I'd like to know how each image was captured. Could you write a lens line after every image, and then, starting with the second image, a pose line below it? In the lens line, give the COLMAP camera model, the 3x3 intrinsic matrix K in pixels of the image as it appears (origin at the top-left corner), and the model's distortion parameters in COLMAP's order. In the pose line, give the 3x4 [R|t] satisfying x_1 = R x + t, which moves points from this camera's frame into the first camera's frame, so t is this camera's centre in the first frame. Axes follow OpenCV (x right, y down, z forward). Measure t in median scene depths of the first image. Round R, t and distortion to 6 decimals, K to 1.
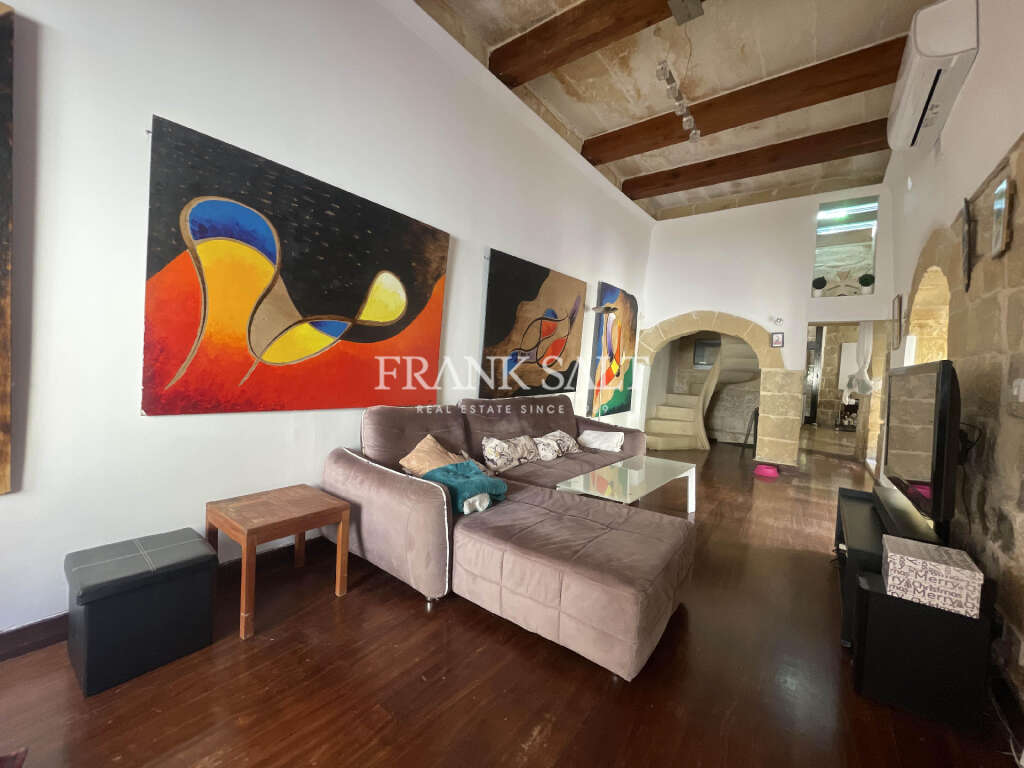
lens RADIAL K [[412.6, 0, 512.3], [0, 412.6, 379.6], [0, 0, 1]] dist [0.000240, -0.000530]
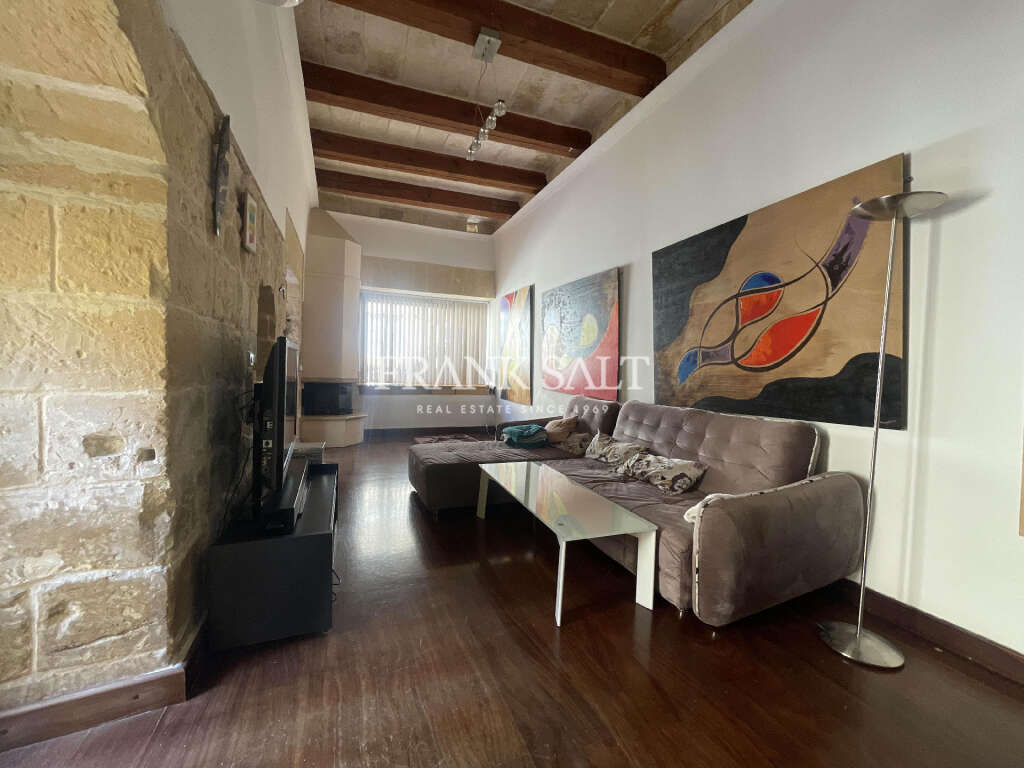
lens RADIAL K [[412.6, 0, 513.6], [0, 412.6, 380.4], [0, 0, 1]] dist [0.000240, -0.000530]
pose [[-0.543811, -0.028360, -0.838728, 0.807059], [-0.080976, 0.996539, 0.018807, 0.001386], [0.835292, 0.078144, -0.544225, 1.073996]]
